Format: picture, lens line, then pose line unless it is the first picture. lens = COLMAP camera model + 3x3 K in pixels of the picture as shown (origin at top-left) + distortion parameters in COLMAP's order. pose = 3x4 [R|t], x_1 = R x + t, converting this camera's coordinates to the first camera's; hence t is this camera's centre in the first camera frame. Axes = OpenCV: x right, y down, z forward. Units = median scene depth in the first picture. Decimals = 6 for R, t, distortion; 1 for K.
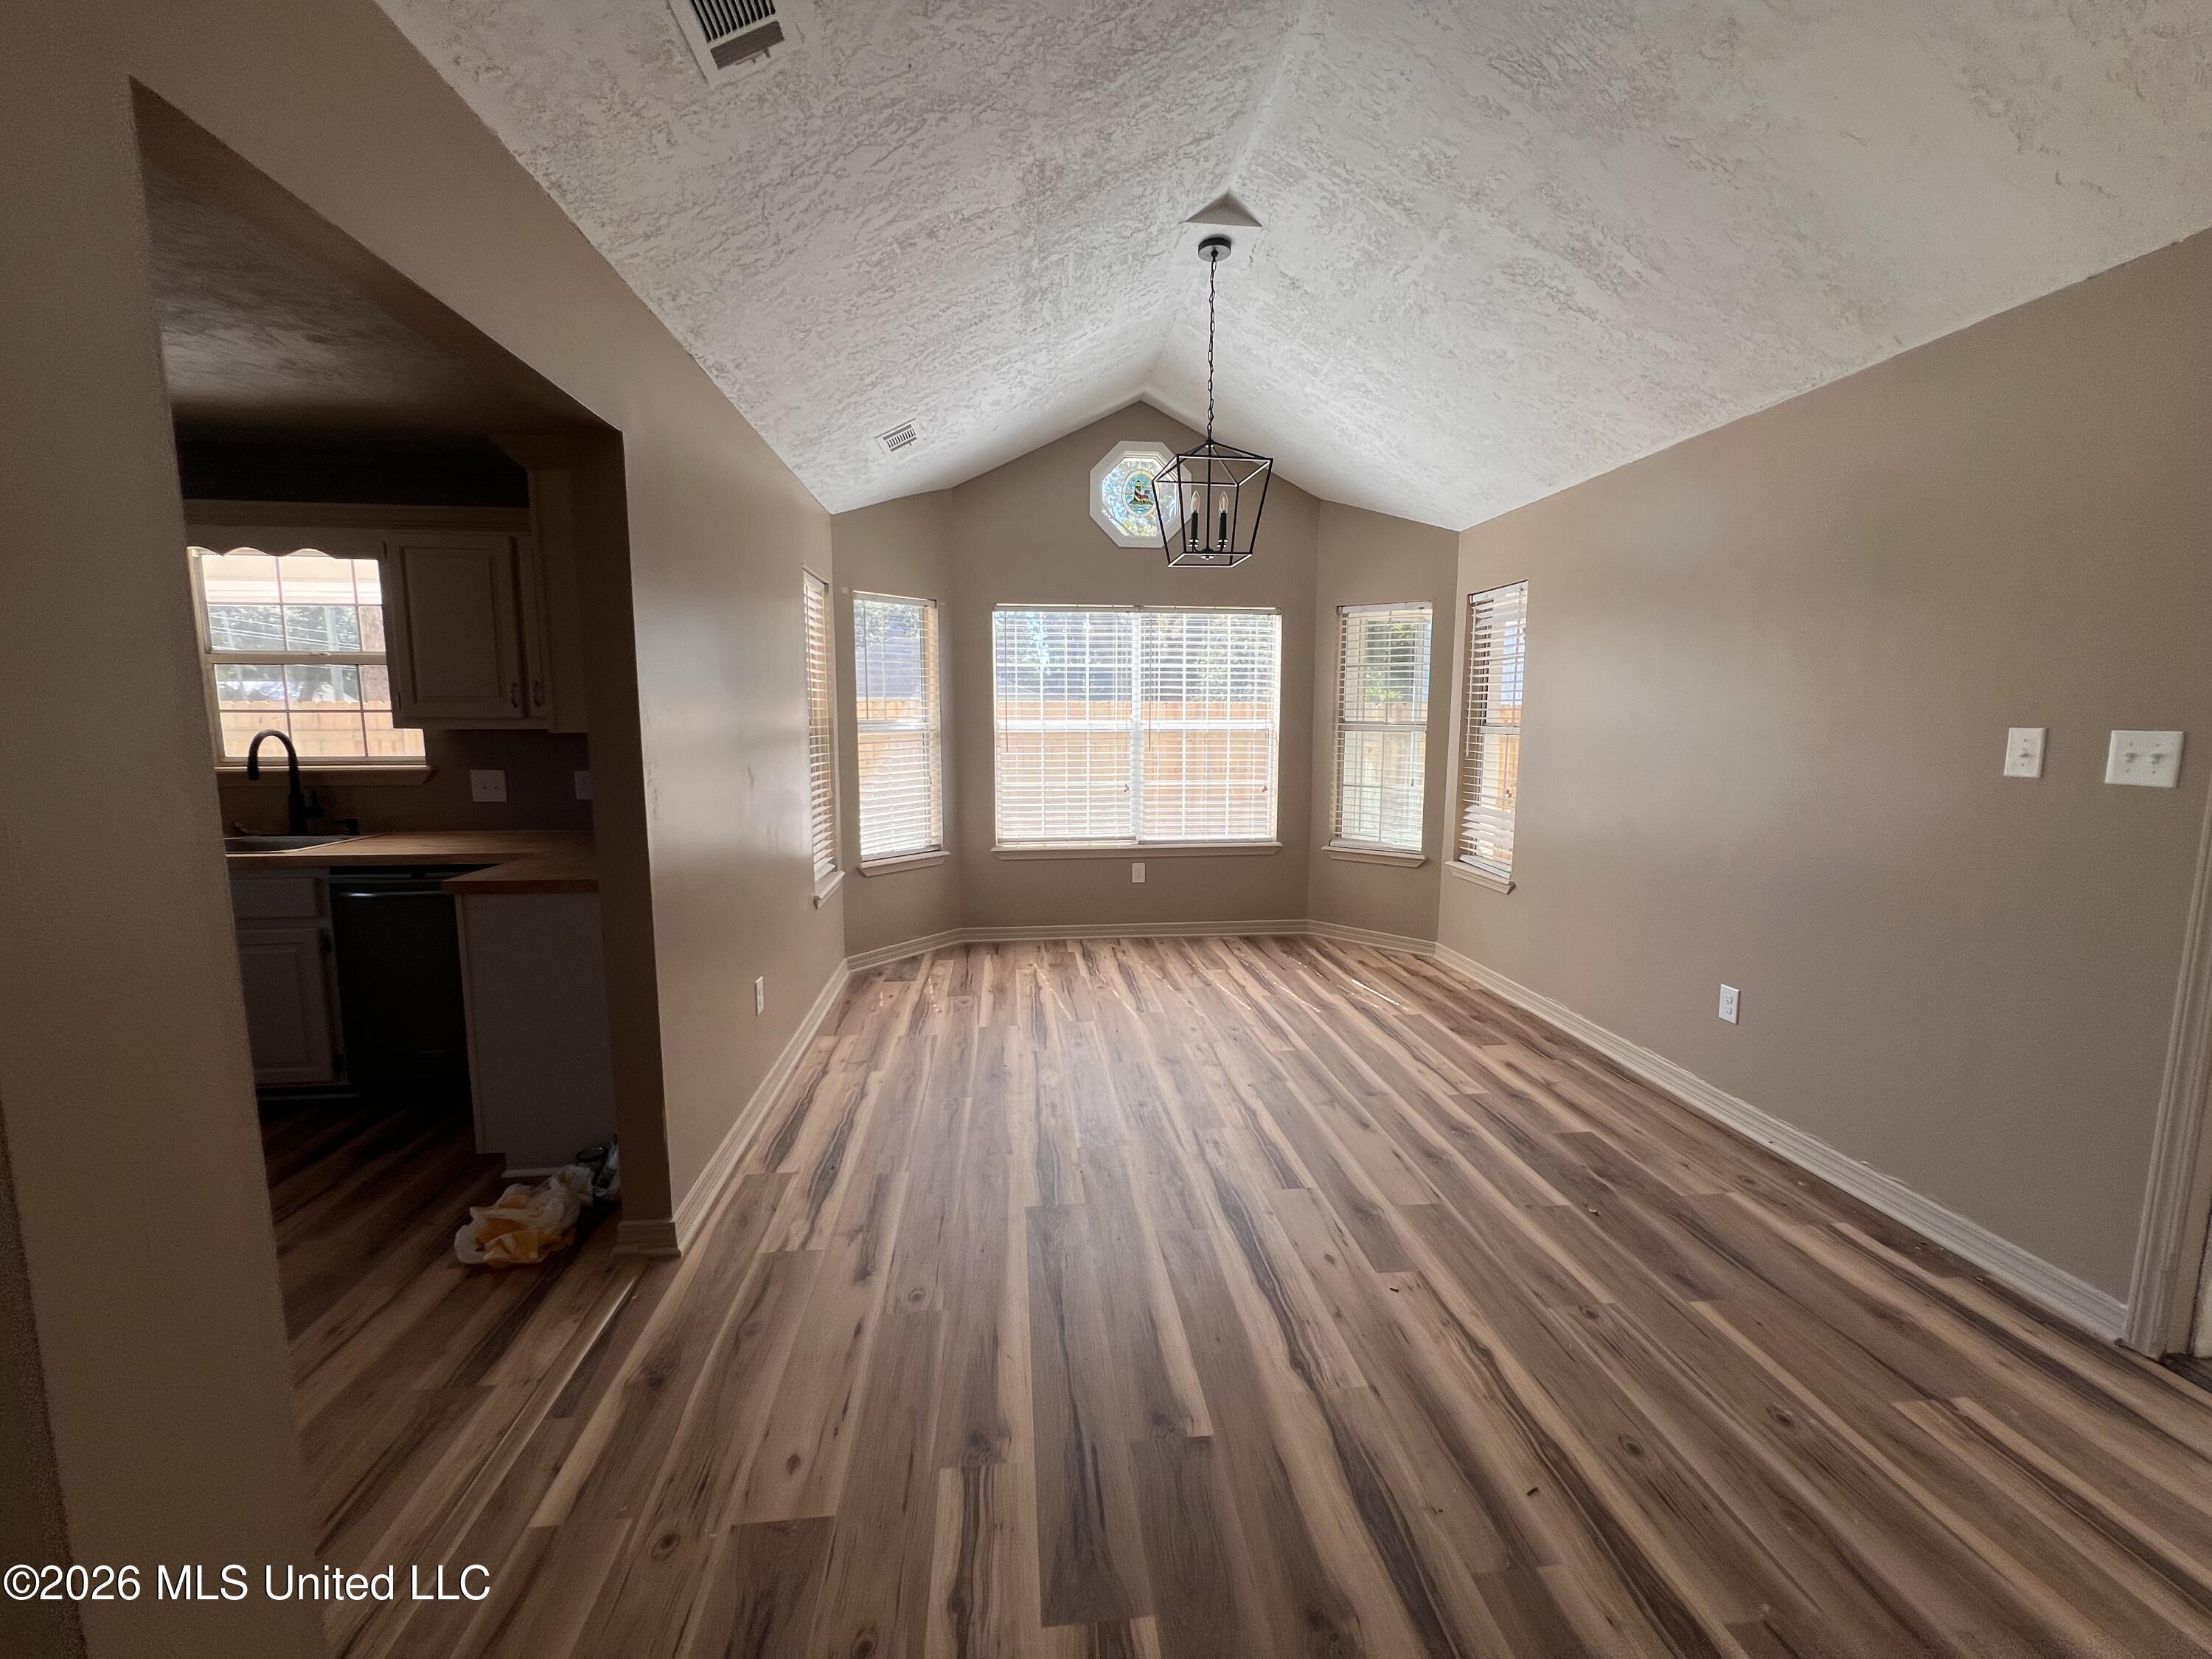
lens RADIAL K [[886.4, 0, 1095.5], [0, 886.4, 828.1], [0, 0, 1]] dist [-0.000018, -0.000034]
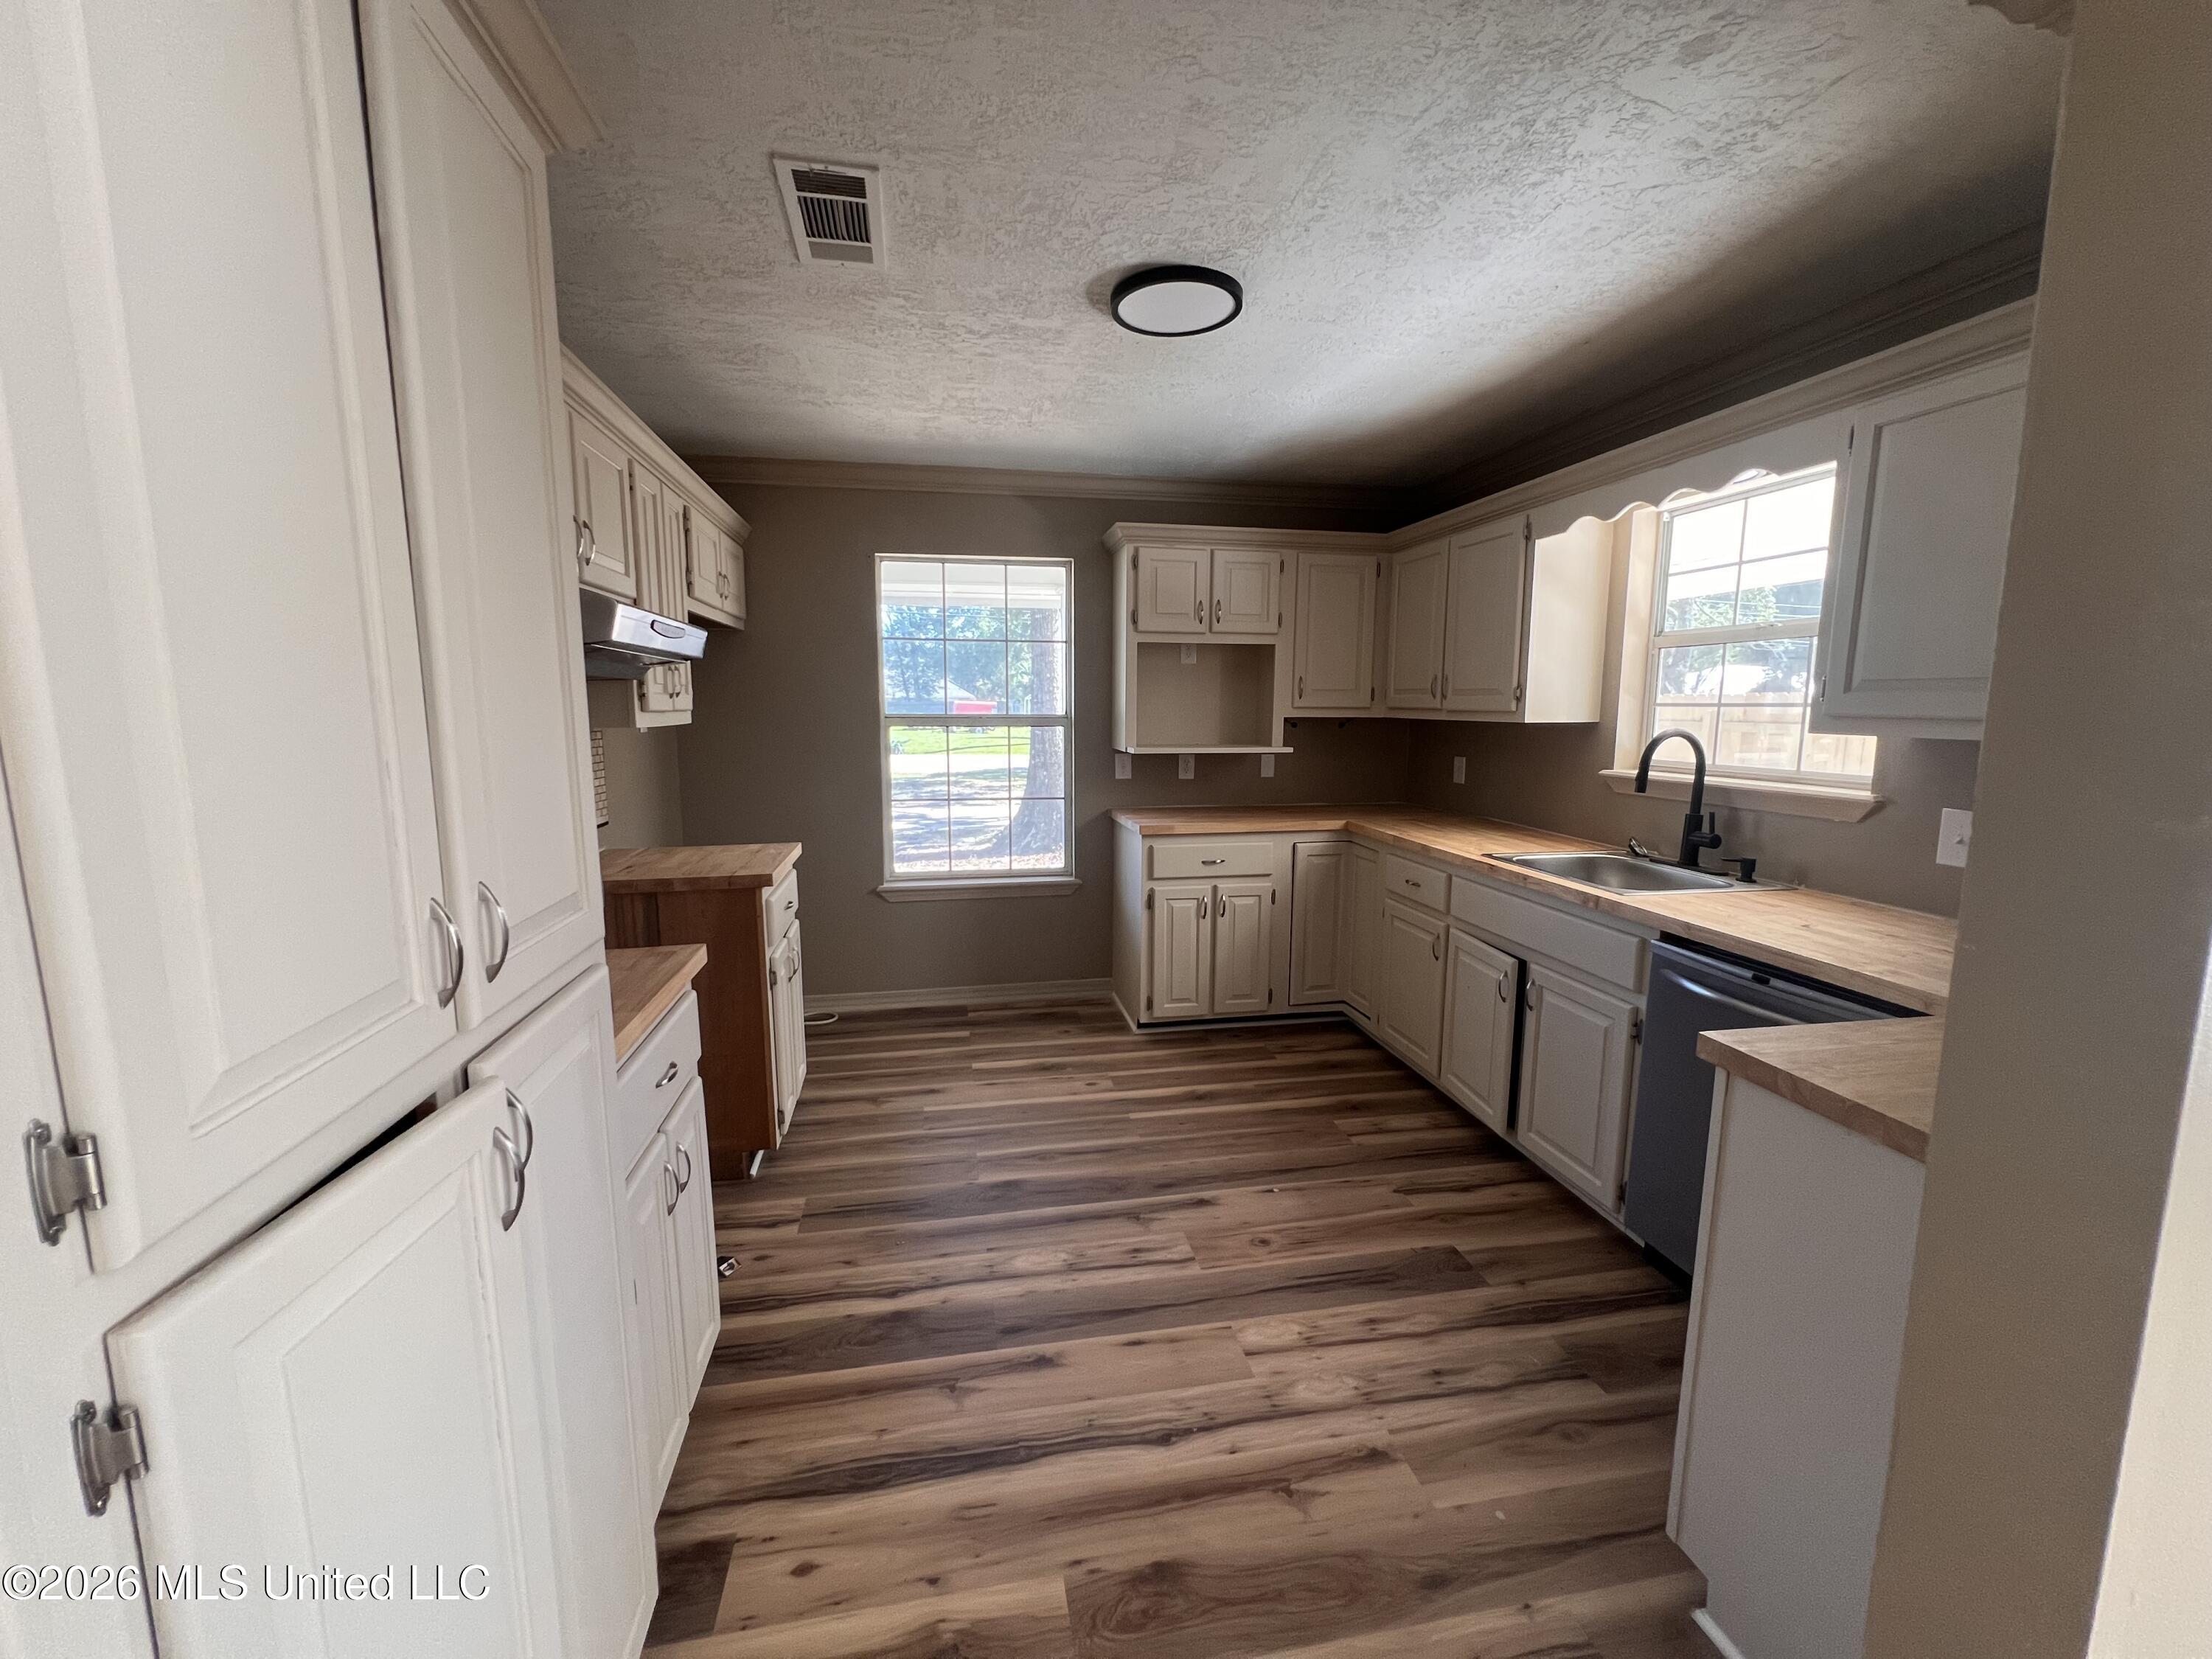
lens RADIAL K [[886.4, 0, 1095.6], [0, 886.4, 822.0], [0, 0, 1]] dist [-0.000018, -0.000034]
pose [[0.079434, 0.134736, -0.987692, -0.206861], [-0.128569, 0.983932, 0.123884, -0.064701], [0.988514, 0.117146, 0.095481, 0.455010]]
